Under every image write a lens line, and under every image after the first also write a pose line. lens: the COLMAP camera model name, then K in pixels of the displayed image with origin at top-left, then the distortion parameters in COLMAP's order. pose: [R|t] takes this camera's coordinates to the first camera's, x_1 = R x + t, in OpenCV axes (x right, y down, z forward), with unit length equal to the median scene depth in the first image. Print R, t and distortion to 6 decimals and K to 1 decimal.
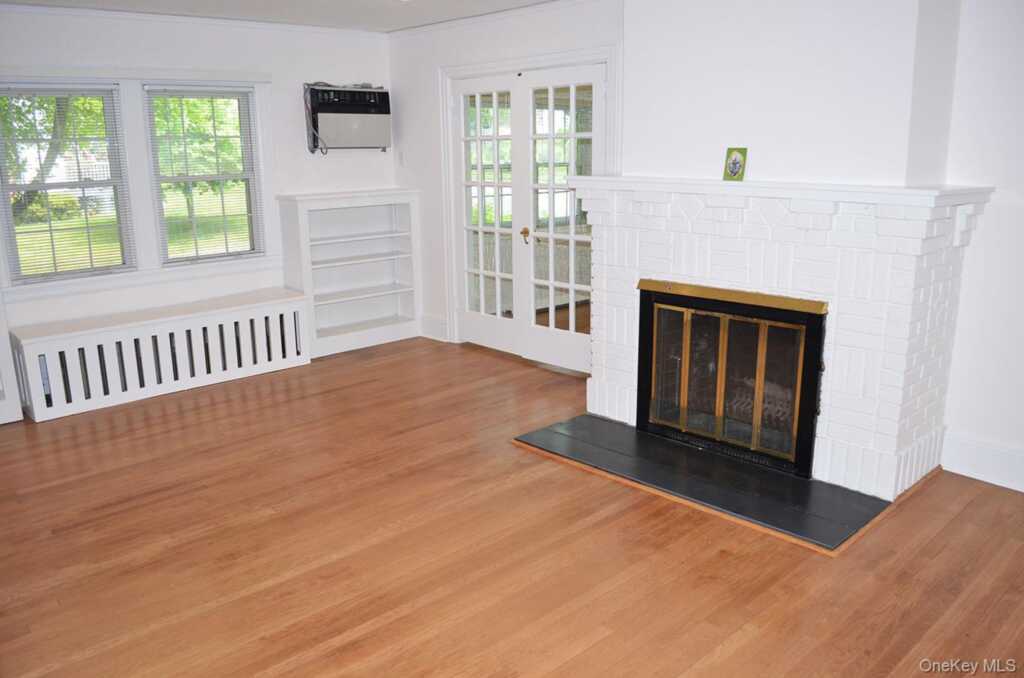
lens RADIAL K [[816.6, 0, 521.8], [0, 816.6, 338.9], [0, 0, 1]] dist [-0.067435, 0.008661]
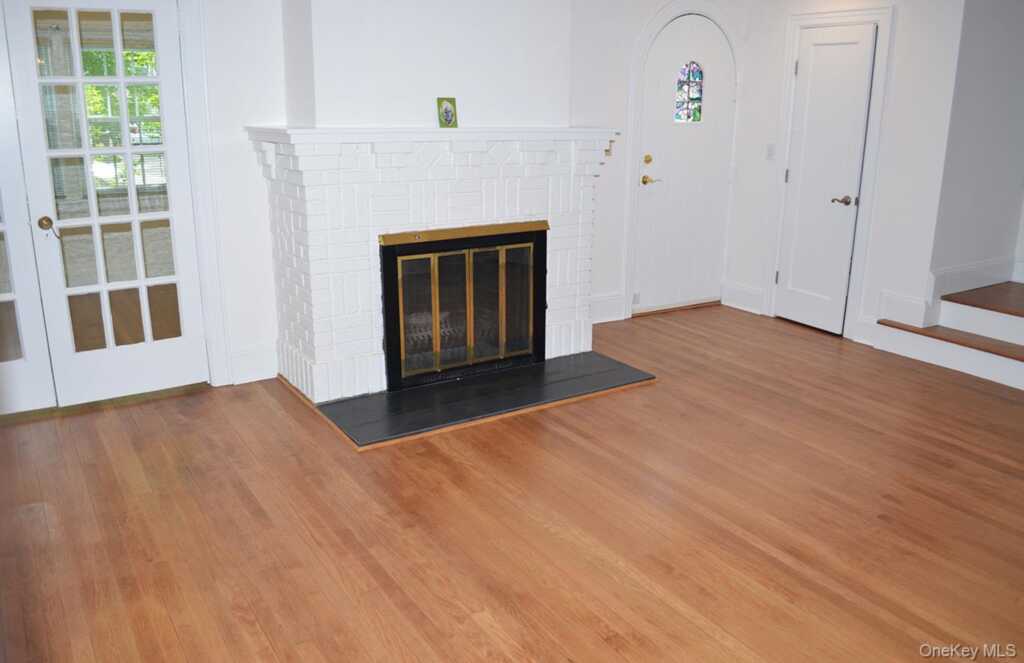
lens RADIAL K [[819.0, 0, 519.4], [0, 819.0, 338.3], [0, 0, 1]] dist [-0.079694, 0.018649]
pose [[0.177919, -0.260060, 0.949059, -0.811473], [0.213795, 0.951625, 0.220683, -0.143764], [-0.960540, 0.163641, 0.224912, 0.691448]]
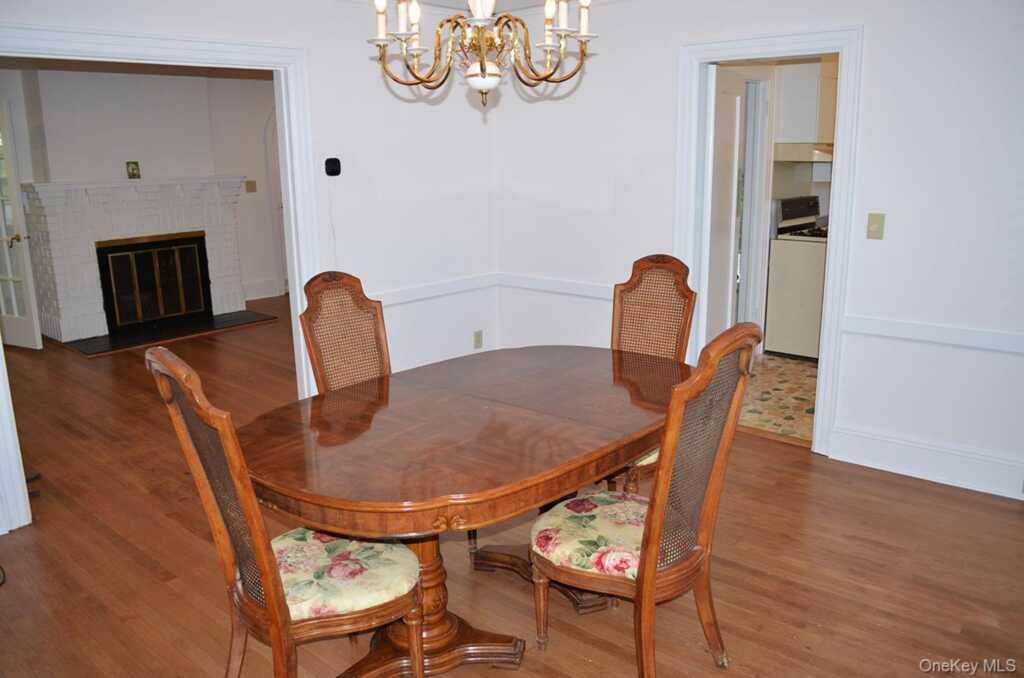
lens RADIAL K [[816.6, 0, 515.0], [0, 816.6, 337.3], [0, 0, 1]] dist [-0.067435, 0.008661]
pose [[-0.079827, -0.210363, 0.974359, -1.648945], [0.252288, 0.941389, 0.223914, -0.043965], [-0.964354, 0.263693, -0.022077, 0.283698]]
